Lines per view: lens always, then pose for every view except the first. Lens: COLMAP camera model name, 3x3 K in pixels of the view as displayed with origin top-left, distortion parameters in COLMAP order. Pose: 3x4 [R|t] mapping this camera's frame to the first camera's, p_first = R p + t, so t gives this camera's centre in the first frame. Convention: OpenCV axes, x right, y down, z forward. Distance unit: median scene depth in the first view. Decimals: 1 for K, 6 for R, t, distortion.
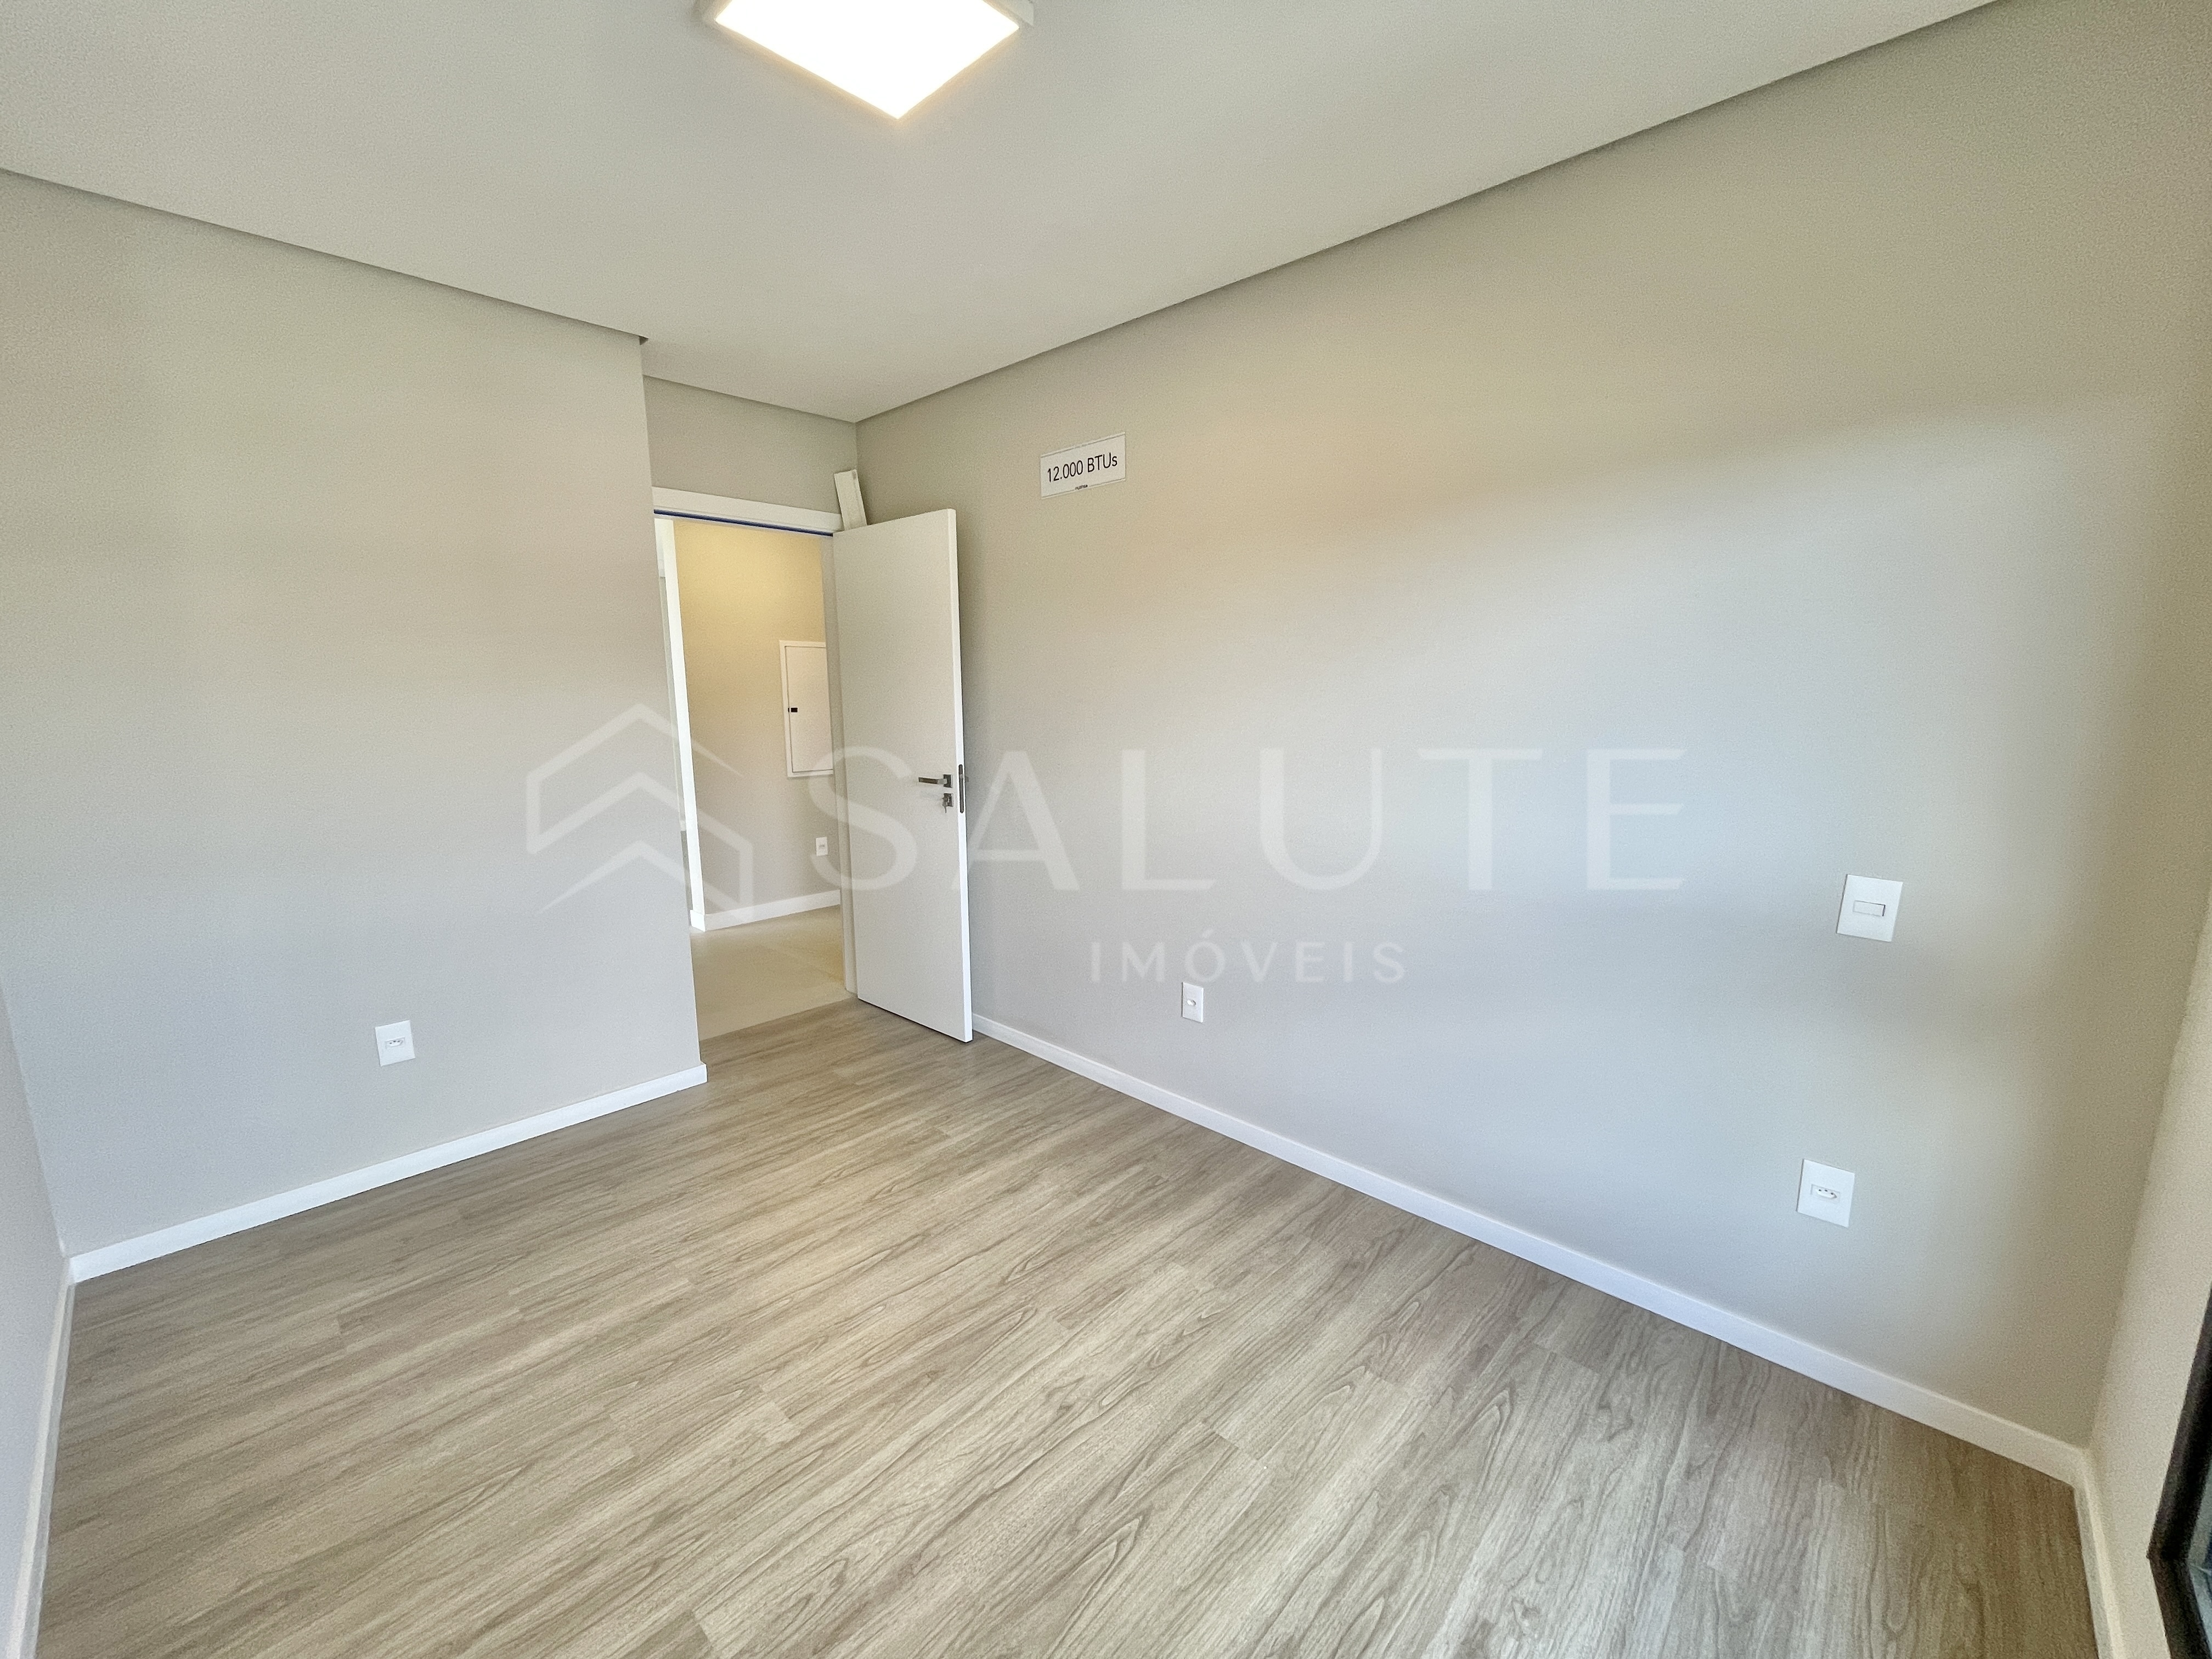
lens RADIAL K [[895.0, 0, 1106.0], [0, 895.0, 829.5], [0, 0, 1]] dist [-0.035243, 0.017845]
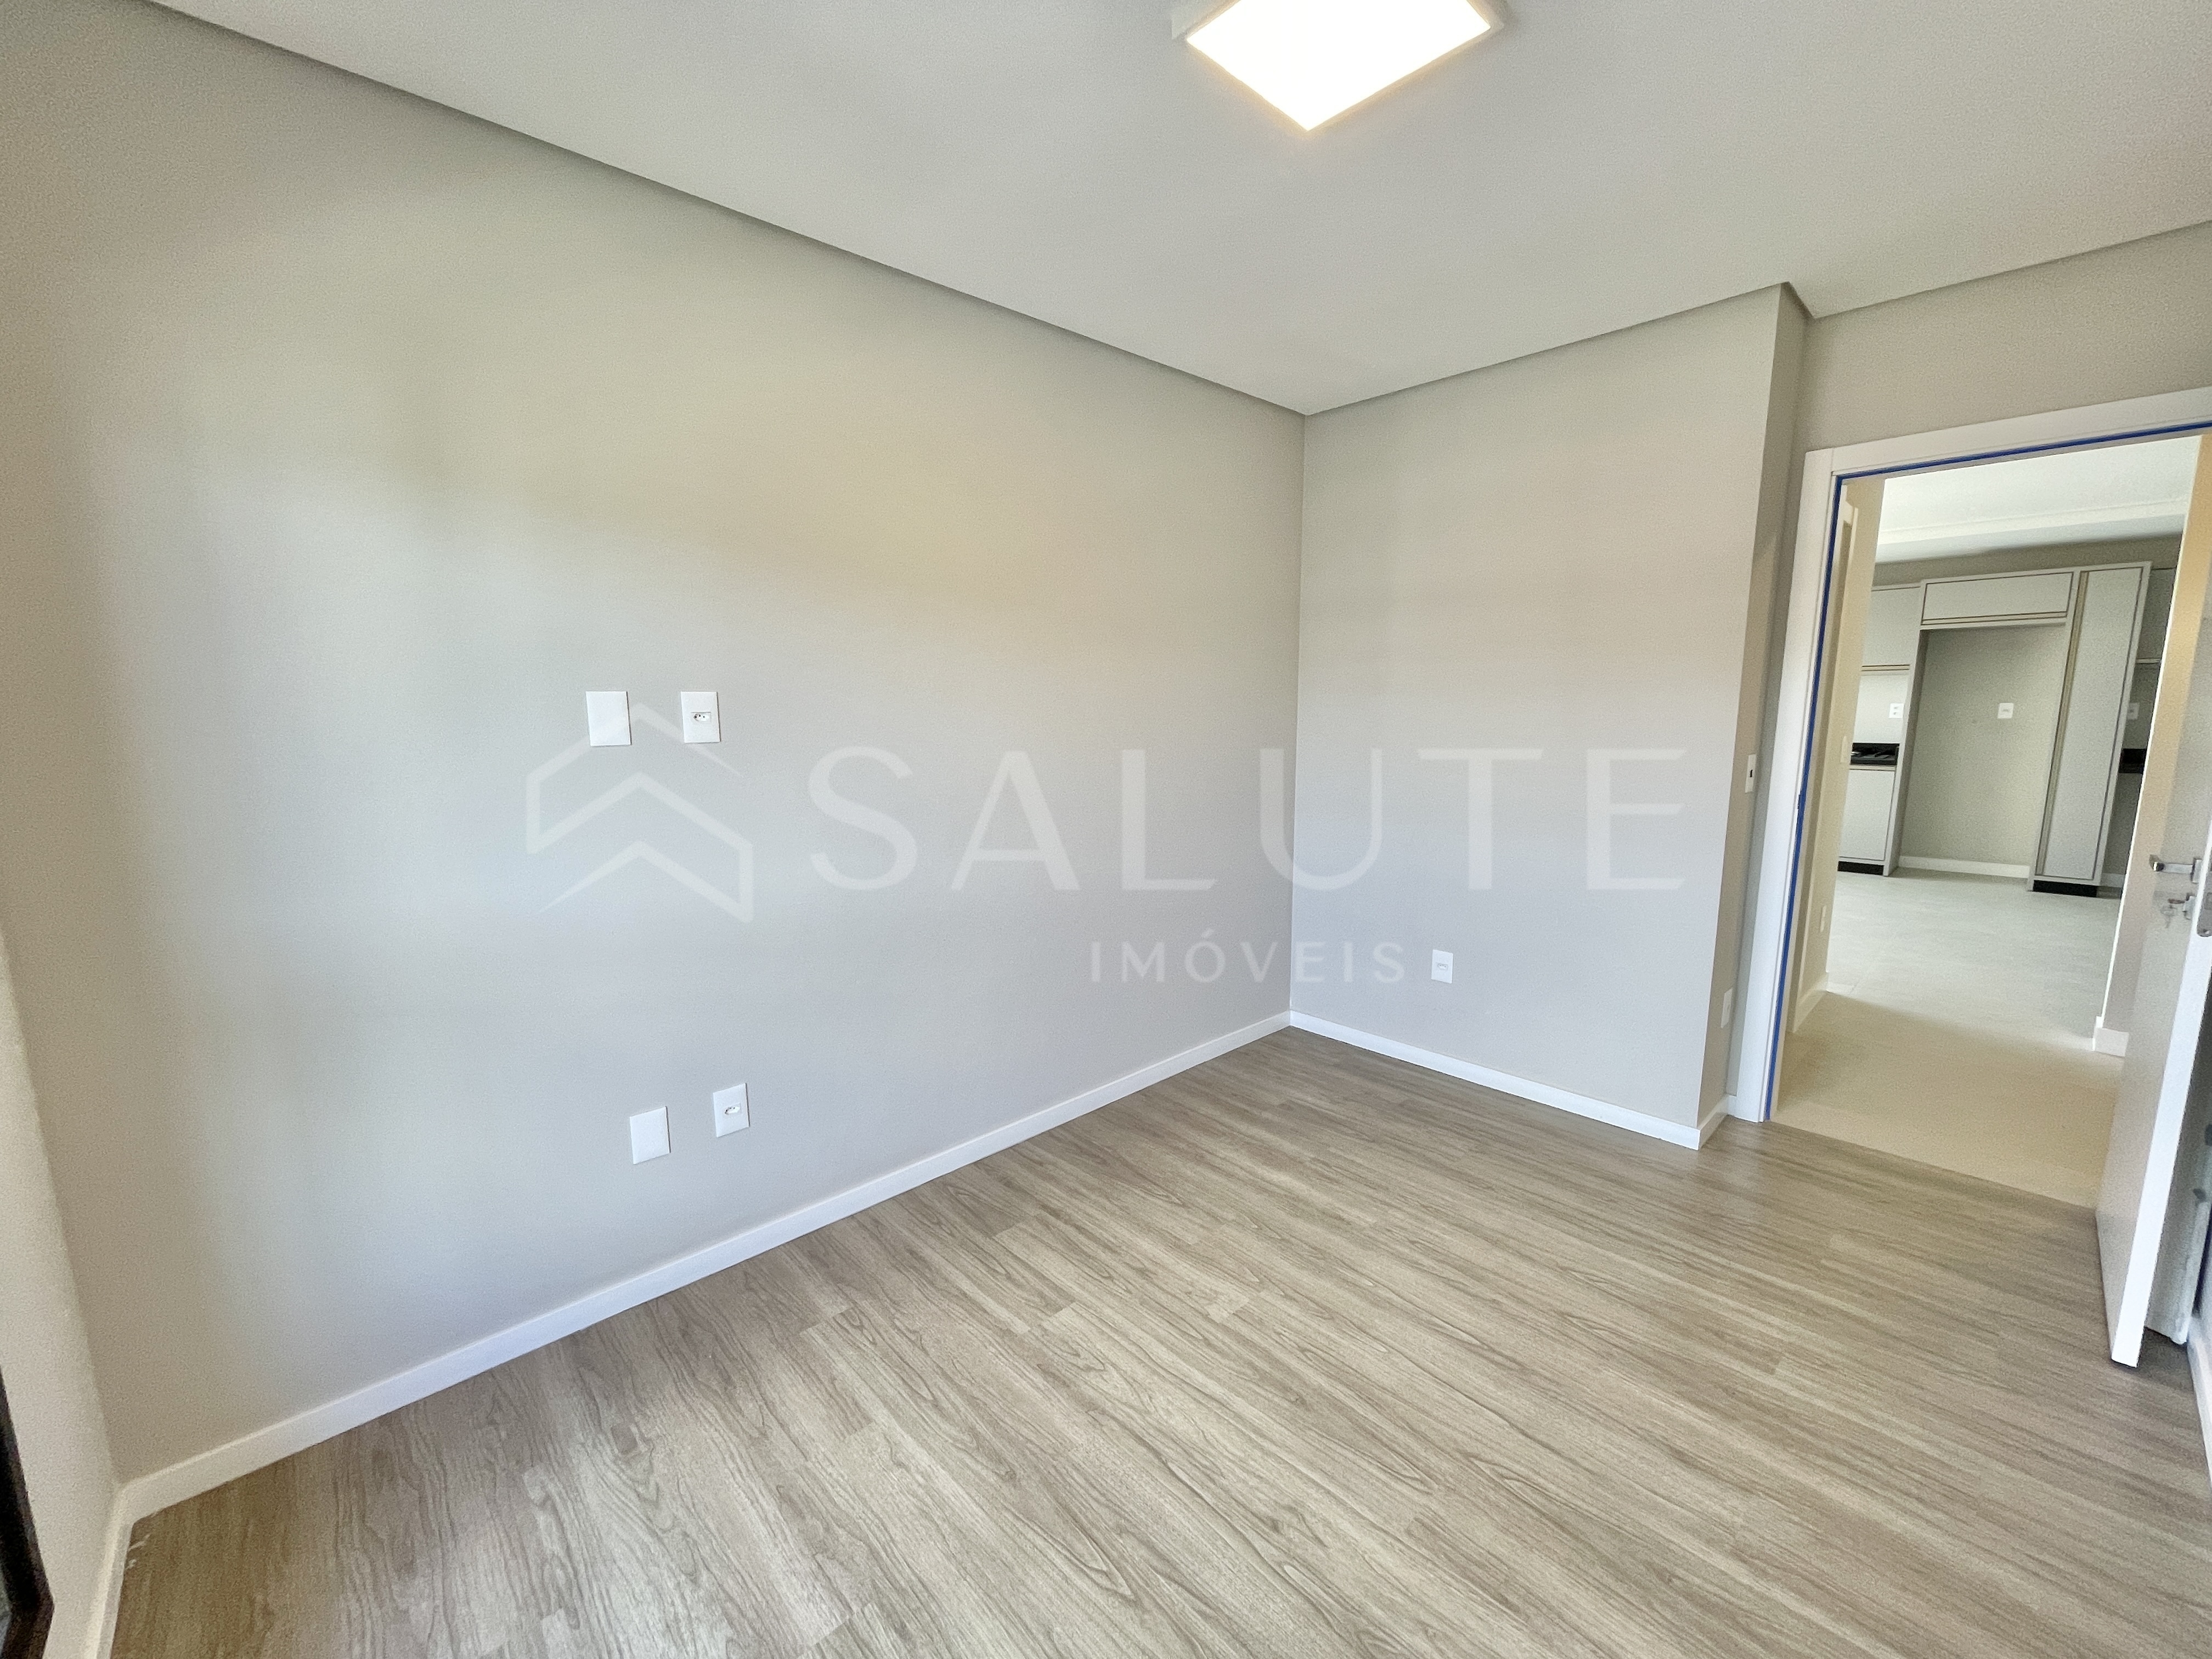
lens RADIAL K [[895.0, 0, 1106.0], [0, 895.0, 829.5], [0, 0, 1]] dist [-0.035243, 0.017845]
pose [[-0.057357, 0.151664, -0.986766, 0.677721], [-0.157167, 0.974697, 0.158945, -0.119739], [0.985905, 0.164203, -0.032069, 0.710817]]
